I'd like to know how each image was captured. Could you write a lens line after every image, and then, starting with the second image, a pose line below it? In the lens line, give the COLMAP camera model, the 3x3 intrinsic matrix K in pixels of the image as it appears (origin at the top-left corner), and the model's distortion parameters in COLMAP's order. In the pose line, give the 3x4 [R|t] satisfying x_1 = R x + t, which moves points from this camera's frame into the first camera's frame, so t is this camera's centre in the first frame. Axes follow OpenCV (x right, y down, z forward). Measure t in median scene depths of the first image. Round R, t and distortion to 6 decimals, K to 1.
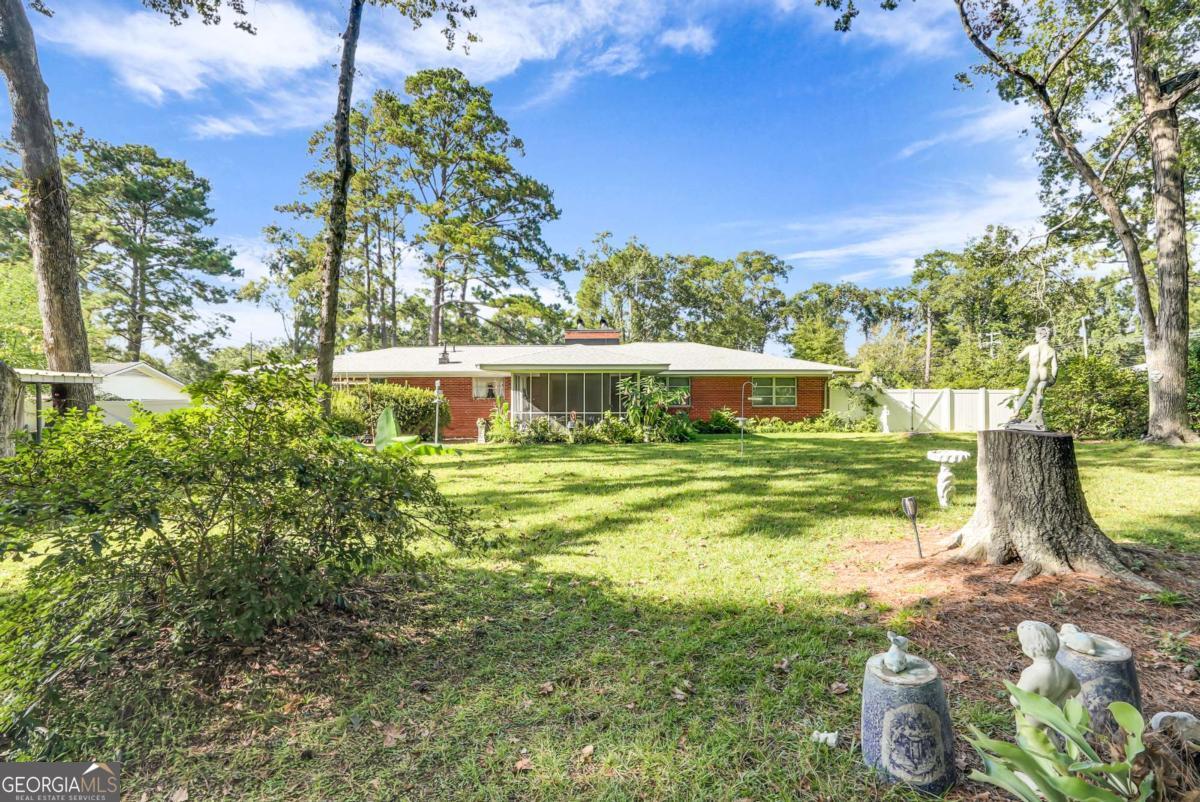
lens RADIAL K [[559.1, 0, 602.4], [0, 559.1, 400.7], [0, 0, 1]] dist [-0.062338, 0.022672]
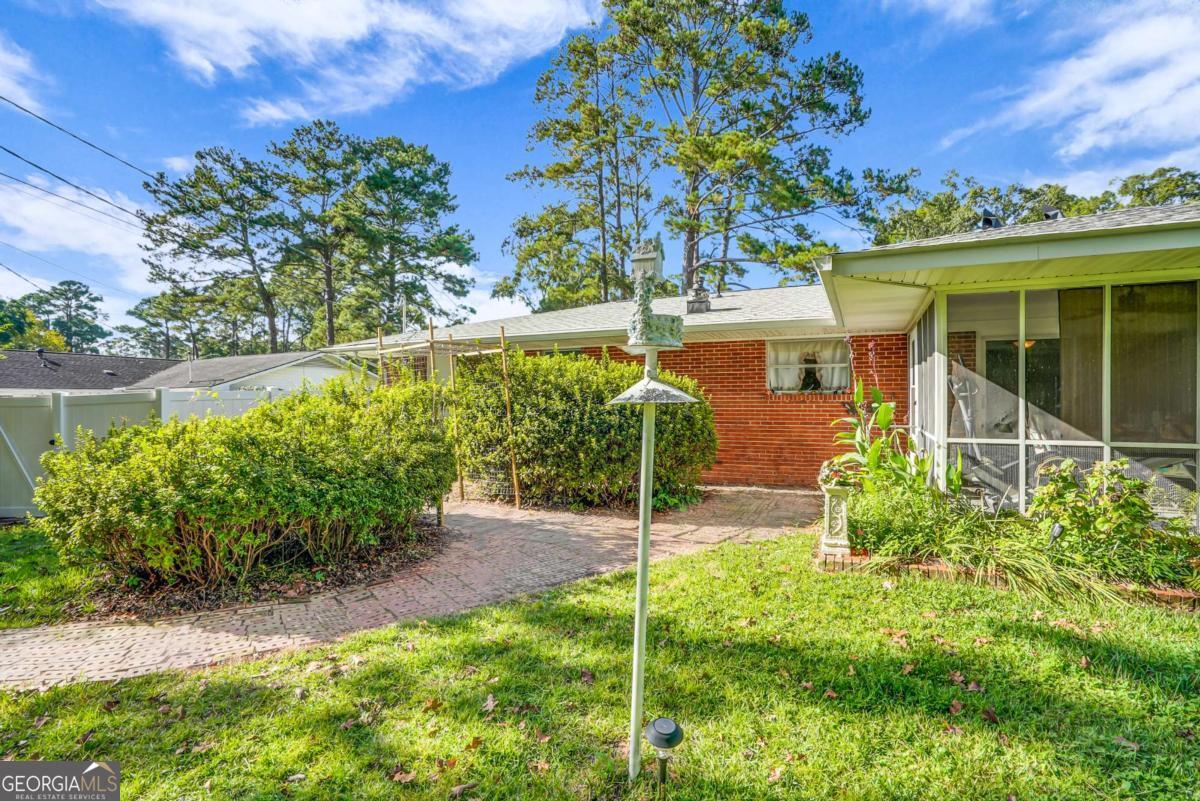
lens RADIAL K [[559.1, 0, 602.4], [0, 559.1, 400.2], [0, 0, 1]] dist [-0.062338, 0.022672]
pose [[0.900643, 0.002323, -0.434553, -0.079615], [-0.001285, 0.999996, 0.002684, 0.000783], [0.434557, -0.001859, 0.900642, 0.280494]]
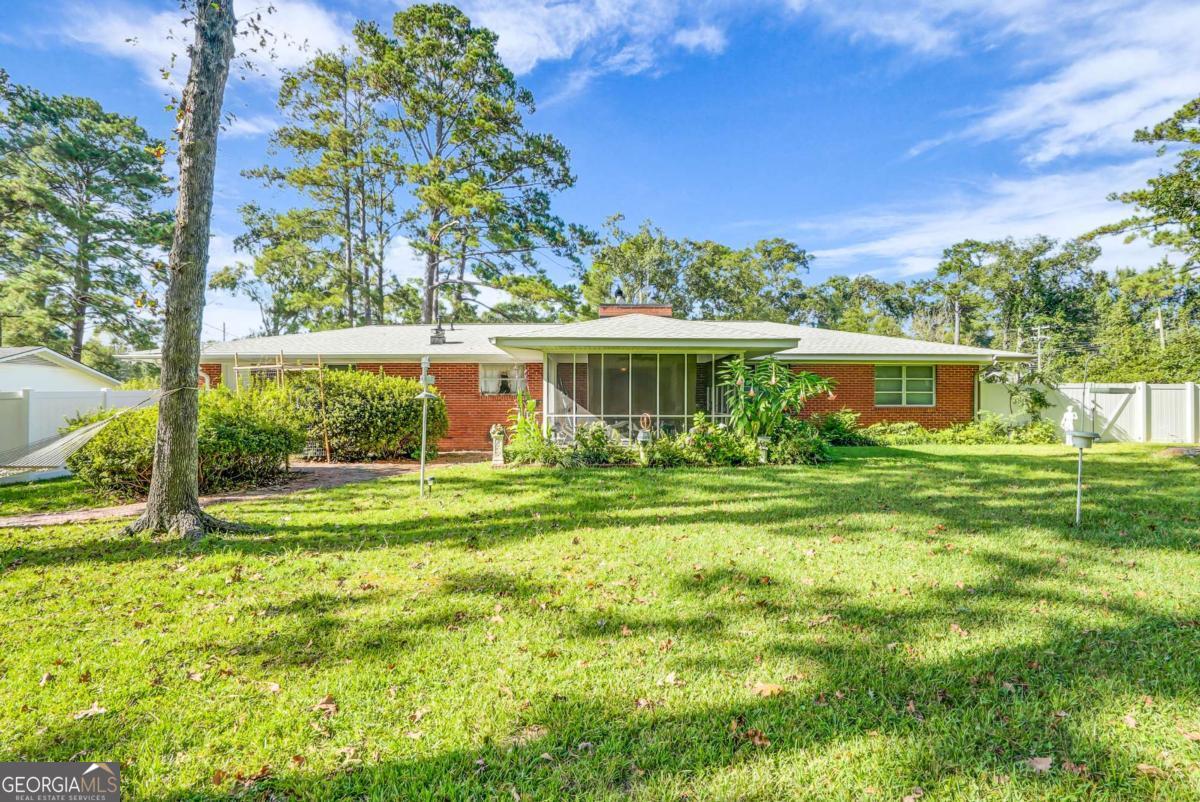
lens RADIAL K [[559.1, 0, 602.4], [0, 559.1, 400.7], [0, 0, 1]] dist [-0.062338, 0.022672]
pose [[0.999950, 0.003139, 0.009523, -0.041809], [-0.003152, 0.999994, 0.001312, 0.001449], [-0.009519, -0.001342, 0.999954, 0.147661]]
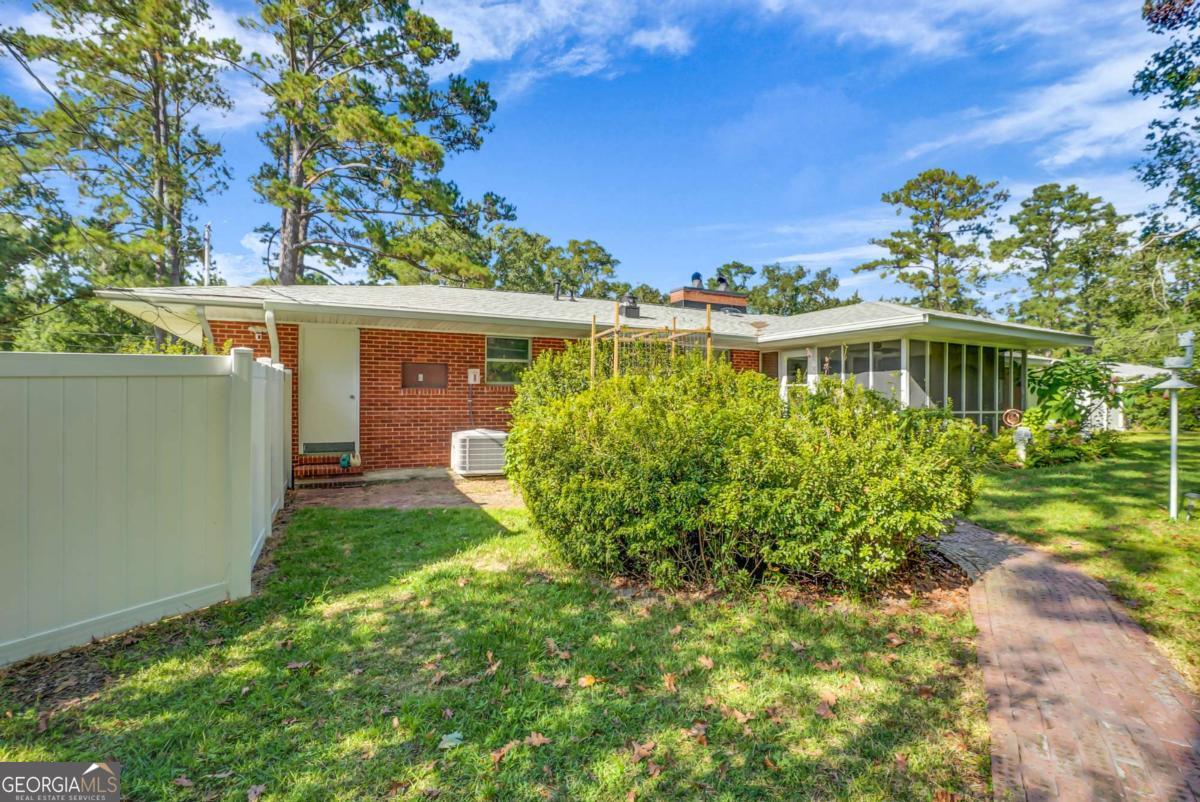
lens RADIAL K [[560.4, 0, 600.0], [0, 560.4, 401.0], [0, 0, 1]] dist [-0.061291, 0.025536]
pose [[0.888822, 0.006224, 0.458211, -0.271093], [-0.007632, 0.999970, 0.001220, 0.004975], [-0.458190, -0.004582, 0.888843, 0.272866]]
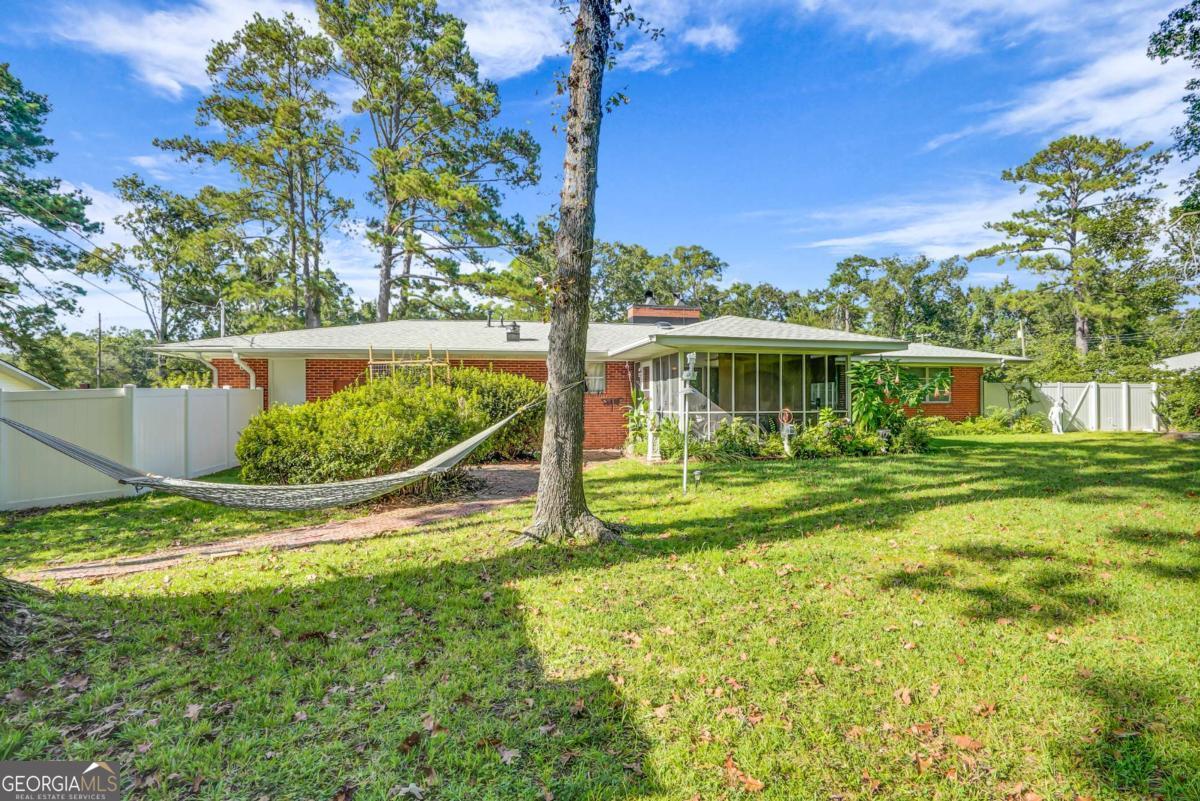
lens RADIAL K [[559.1, 0, 602.4], [0, 559.1, 400.2], [0, 0, 1]] dist [-0.062338, 0.022672]
pose [[0.978110, -0.001289, 0.208085, -0.158811], [0.001697, 0.999997, -0.001784, 0.003318], [-0.208082, 0.002098, 0.978109, 0.155326]]
